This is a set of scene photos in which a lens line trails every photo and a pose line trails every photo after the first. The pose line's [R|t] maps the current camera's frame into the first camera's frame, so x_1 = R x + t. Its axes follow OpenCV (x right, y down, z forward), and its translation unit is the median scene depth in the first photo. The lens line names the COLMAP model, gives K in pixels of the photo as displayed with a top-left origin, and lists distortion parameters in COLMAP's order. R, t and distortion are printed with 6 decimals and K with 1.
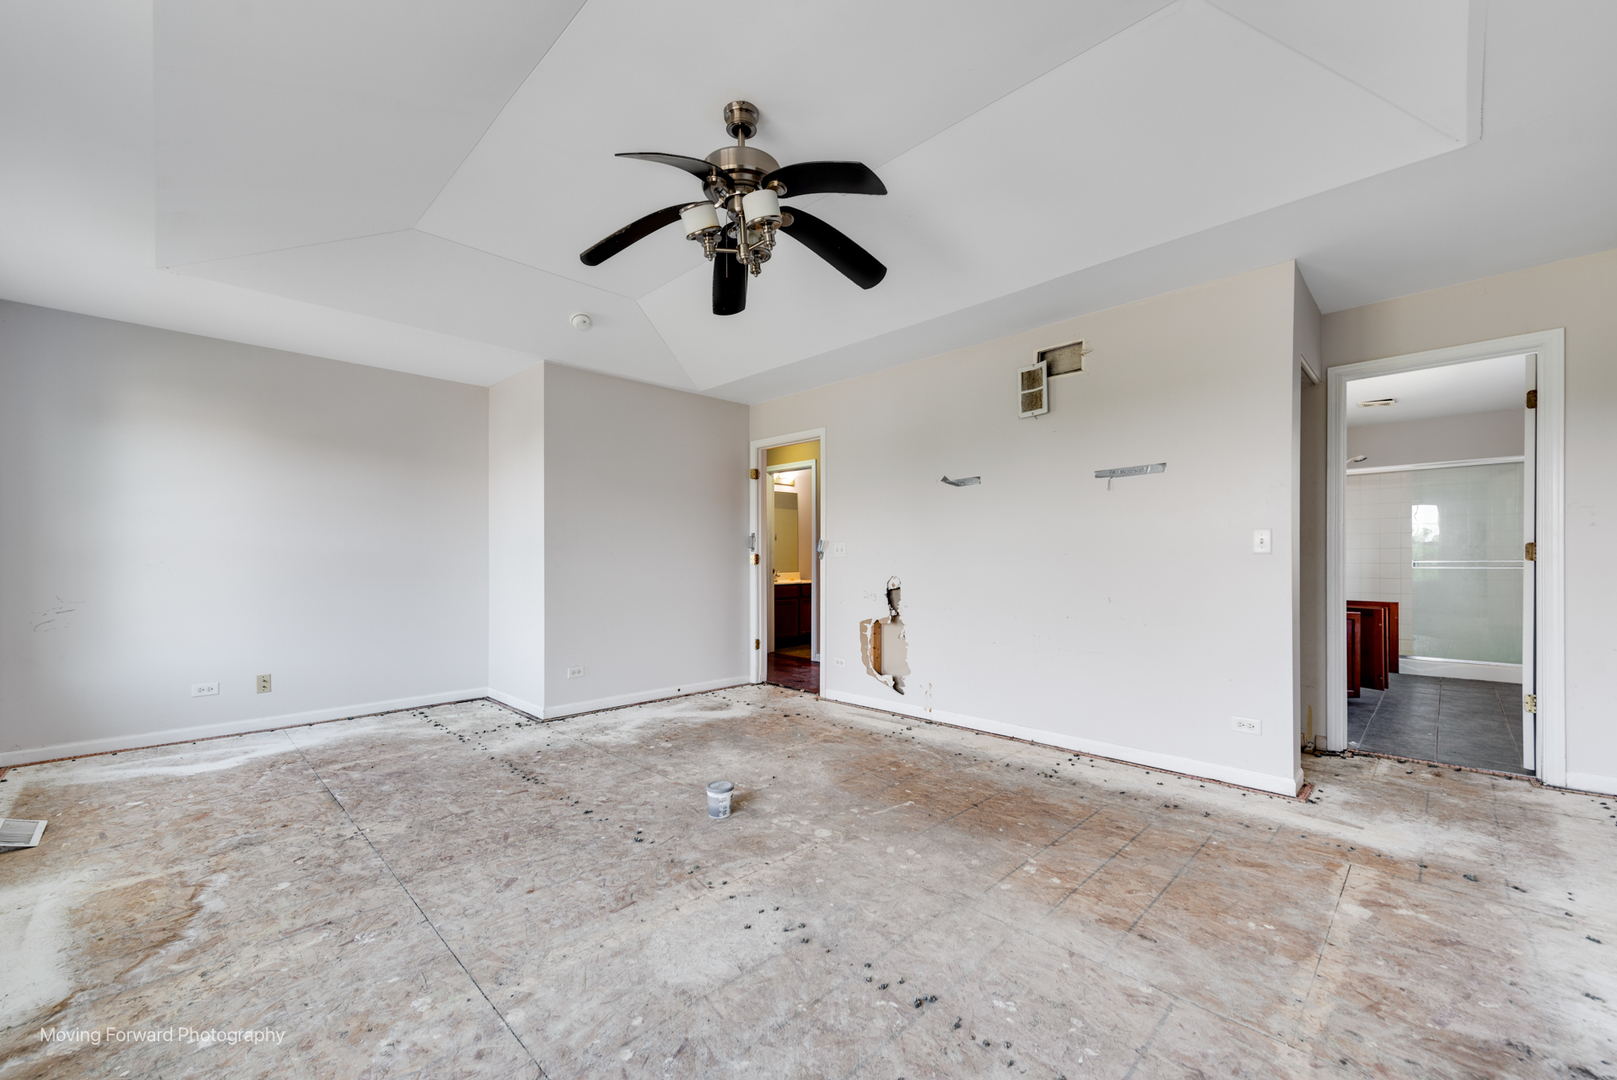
lens RADIAL K [[647.6, 0, 801.3], [0, 647.6, 552.2], [0, 0, 1]] dist [-0.001499, -0.000149]
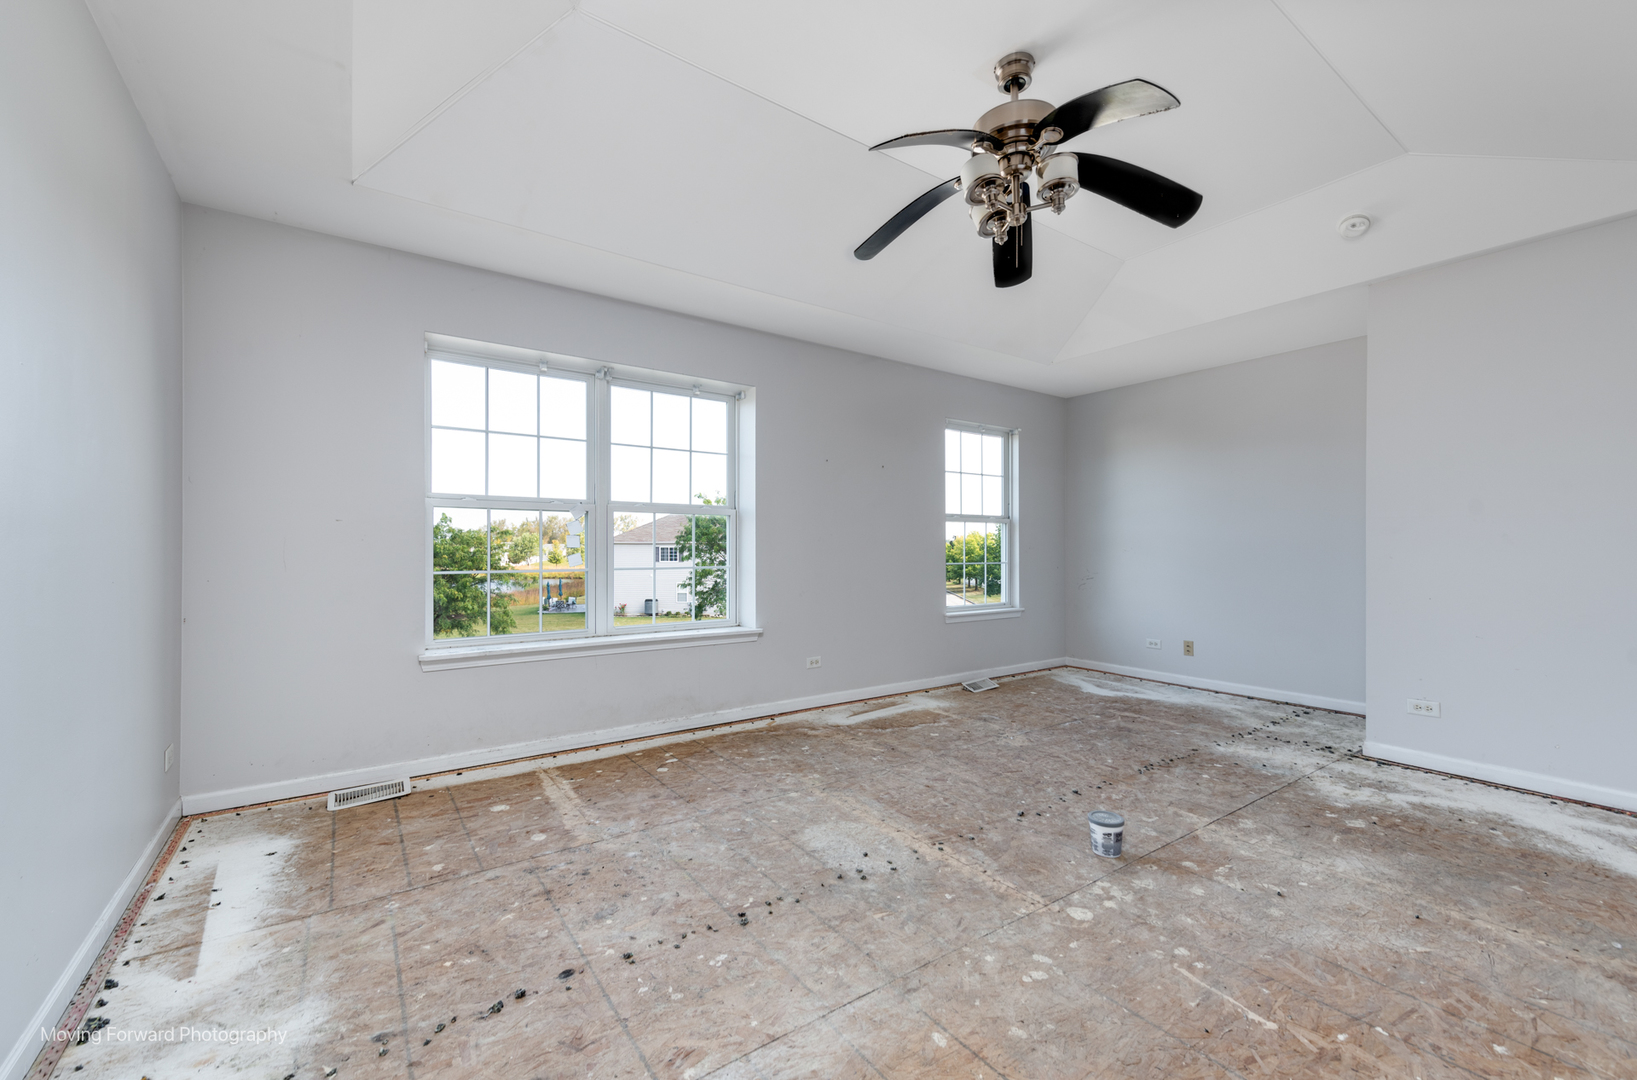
lens RADIAL K [[670.5, 0, 812.7], [0, 670.5, 541.0], [0, 0, 1]] dist [0.000300, -0.000194]
pose [[-0.177506, -0.002671, -0.984116, 0.794091], [0.007169, 0.999966, -0.004008, 0.000997], [0.984094, -0.007766, -0.177481, 0.773067]]
